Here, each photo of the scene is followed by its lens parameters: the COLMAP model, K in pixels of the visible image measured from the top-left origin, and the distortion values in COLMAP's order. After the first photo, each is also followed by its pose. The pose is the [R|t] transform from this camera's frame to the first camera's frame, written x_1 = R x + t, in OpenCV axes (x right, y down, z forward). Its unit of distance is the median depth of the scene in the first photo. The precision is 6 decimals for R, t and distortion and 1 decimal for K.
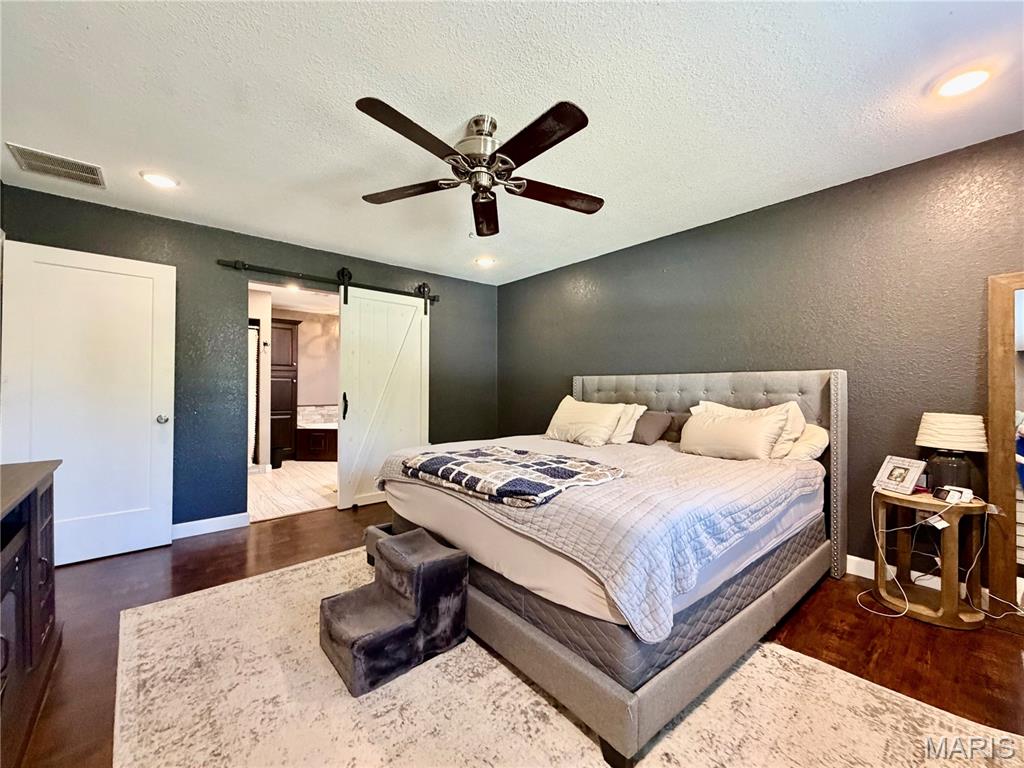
lens RADIAL K [[408.0, 0, 508.5], [0, 408.0, 384.6], [0, 0, 1]] dist [0.000181, -0.000008]
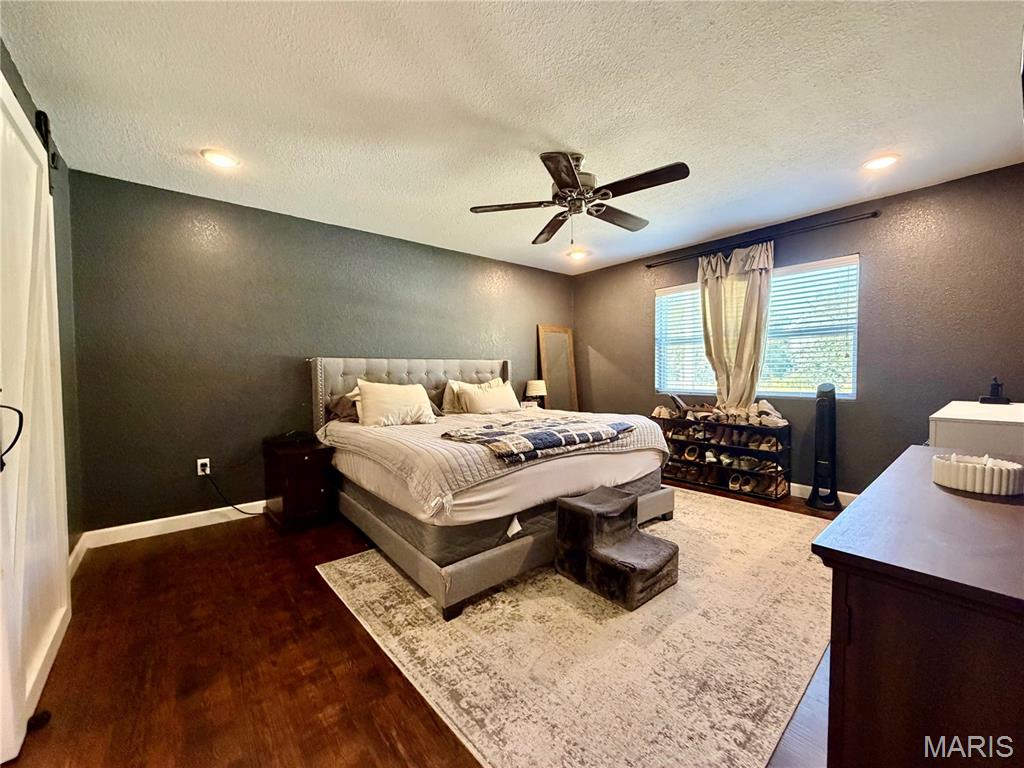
lens RADIAL K [[408.0, 0, 511.0], [0, 408.0, 380.7], [0, 0, 1]] dist [0.000181, -0.000008]
pose [[0.019879, -0.020806, 0.999586, -1.558441], [0.004272, 0.999776, 0.020725, 0.025437], [-0.999793, 0.003858, 0.019964, 1.339771]]
